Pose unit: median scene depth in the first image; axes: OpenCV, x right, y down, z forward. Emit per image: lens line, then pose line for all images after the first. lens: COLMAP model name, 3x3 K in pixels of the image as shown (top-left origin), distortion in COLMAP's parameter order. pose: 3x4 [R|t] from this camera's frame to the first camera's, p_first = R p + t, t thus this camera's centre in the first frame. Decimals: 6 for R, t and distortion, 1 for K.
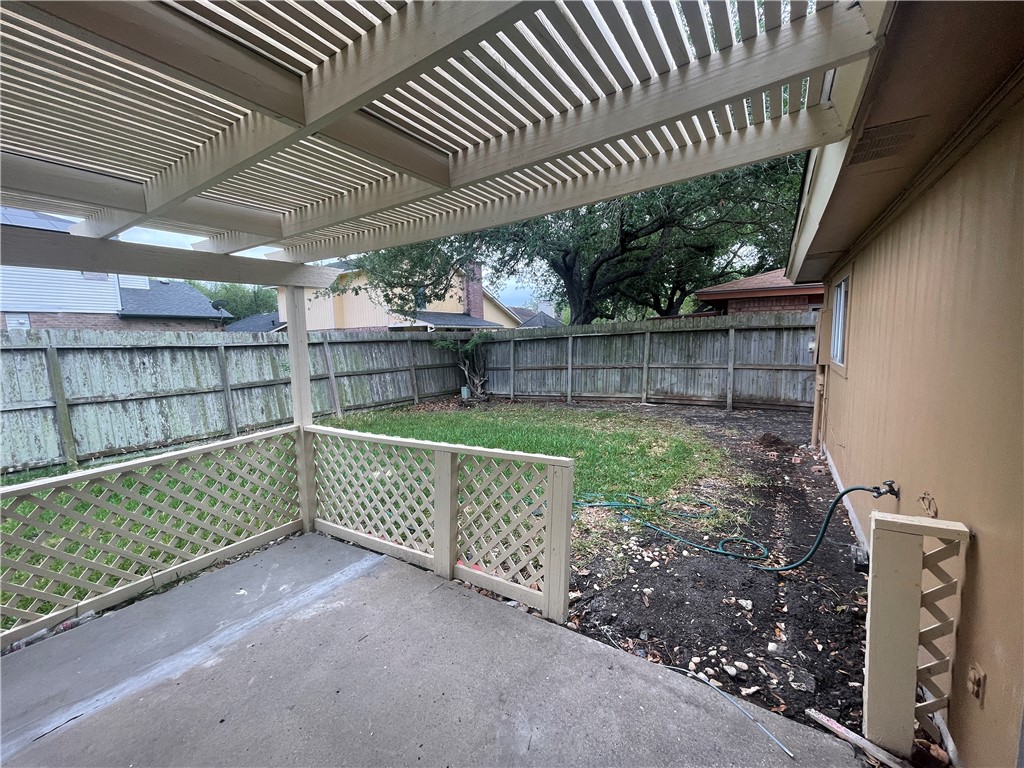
lens RADIAL K [[414.3, 0, 513.8], [0, 414.3, 382.8], [0, 0, 1]] dist [-0.000434, 0.000023]
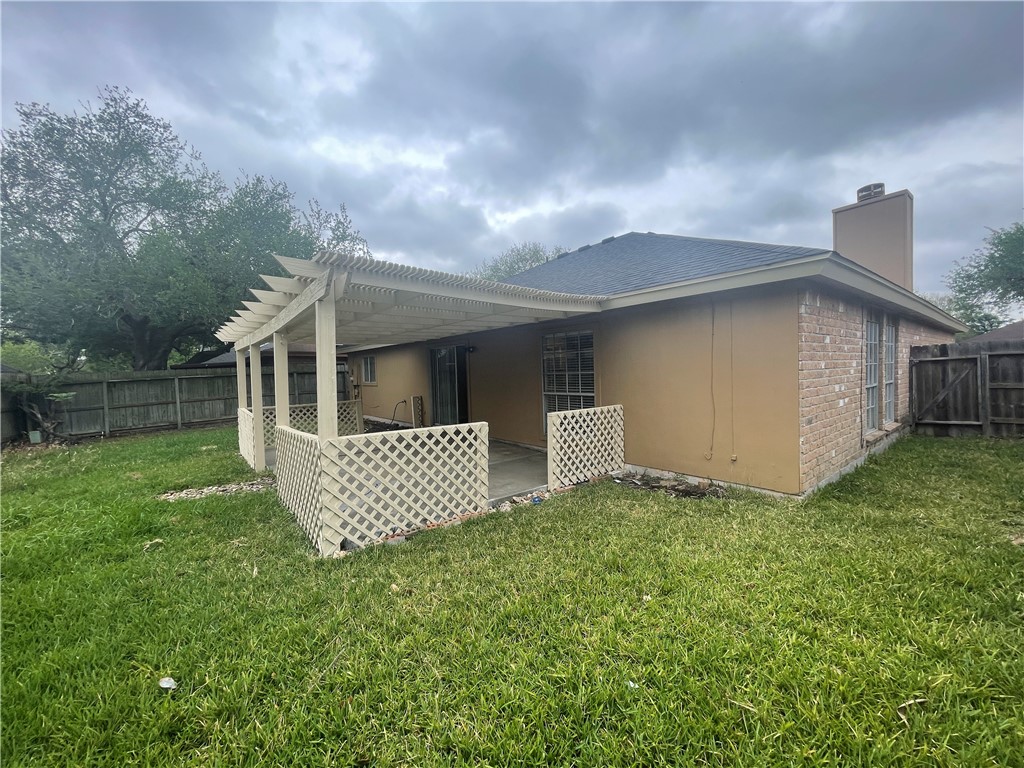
lens RADIAL K [[414.3, 0, 513.3], [0, 414.3, 381.8], [0, 0, 1]] dist [-0.000434, 0.000023]
pose [[0.328609, -0.011874, 0.944392, -0.749938], [0.121399, 0.992157, -0.029767, 0.068849], [-0.936632, 0.124430, 0.327473, -0.428194]]
